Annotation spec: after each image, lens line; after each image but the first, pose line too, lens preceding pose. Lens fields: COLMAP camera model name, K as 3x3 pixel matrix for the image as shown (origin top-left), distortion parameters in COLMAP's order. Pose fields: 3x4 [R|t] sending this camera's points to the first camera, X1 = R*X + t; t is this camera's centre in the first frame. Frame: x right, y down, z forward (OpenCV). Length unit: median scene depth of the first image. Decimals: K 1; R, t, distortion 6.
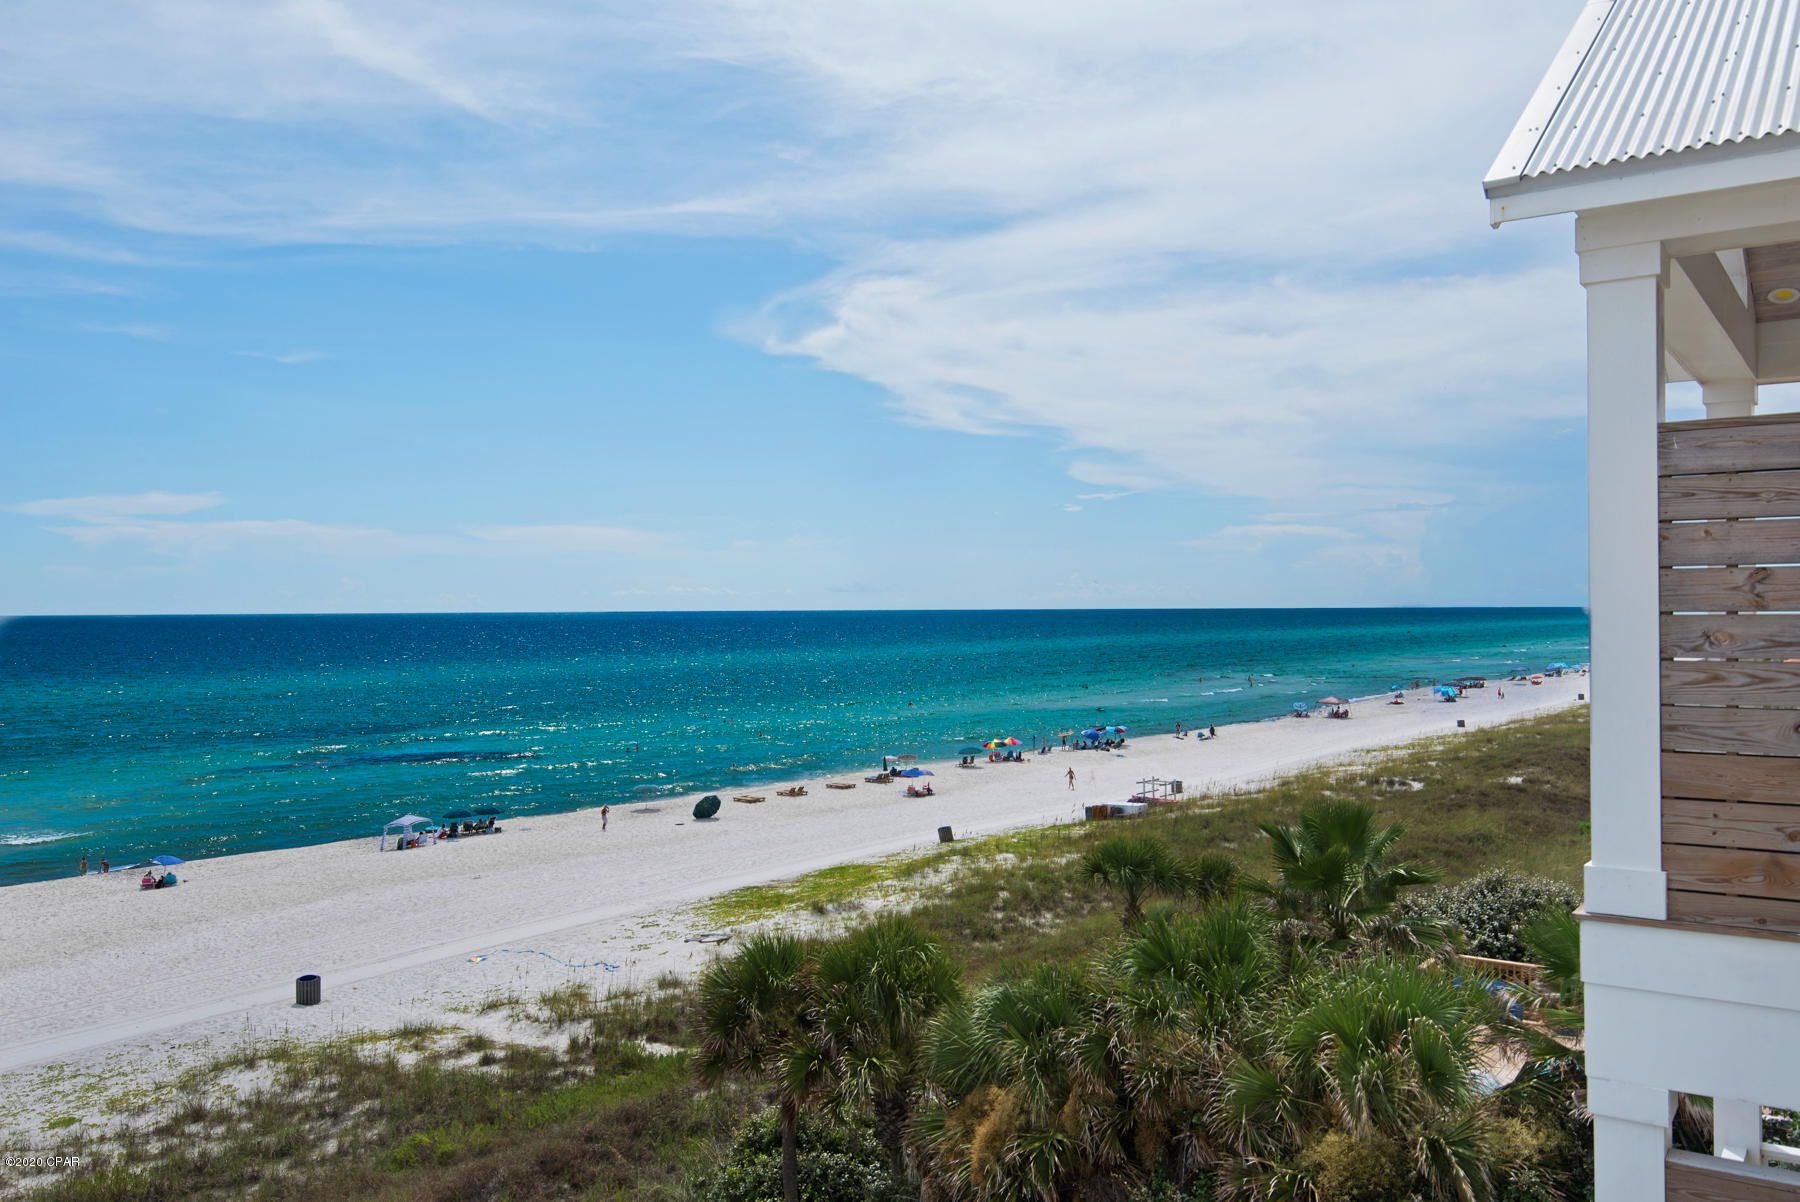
lens RADIAL K [[1430.7, 0, 892.7], [0, 1430.7, 567.6], [0, 0, 1]] dist [-0.007727, -0.004241]
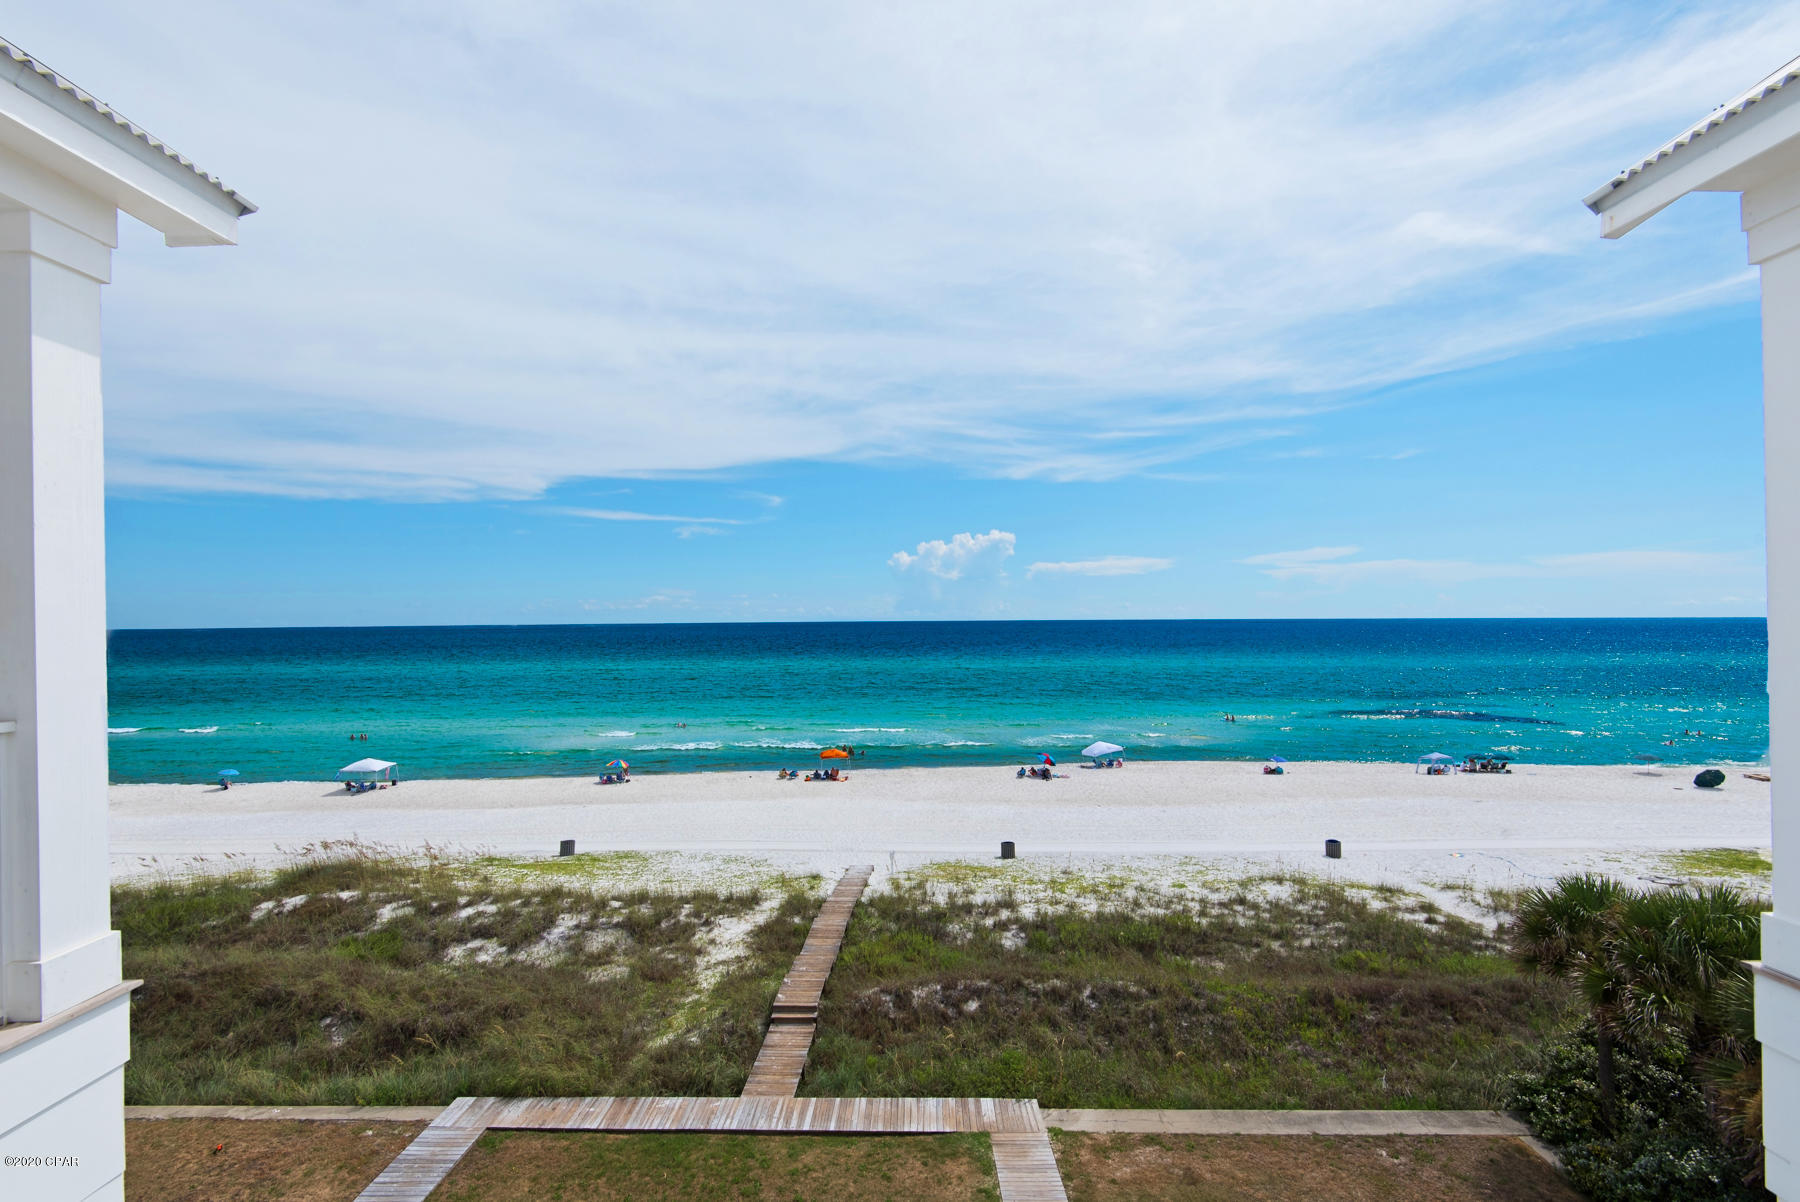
lens RADIAL K [[829.3, 0, 870.3], [0, 829.3, 606.1], [0, 0, 1]] dist [0.001878, -0.008467]
pose [[0.562670, -0.008517, -0.826638, 0.091597], [0.023624, 0.999704, 0.005780, 0.000762], [0.826344, -0.022781, 0.562704, 0.041695]]
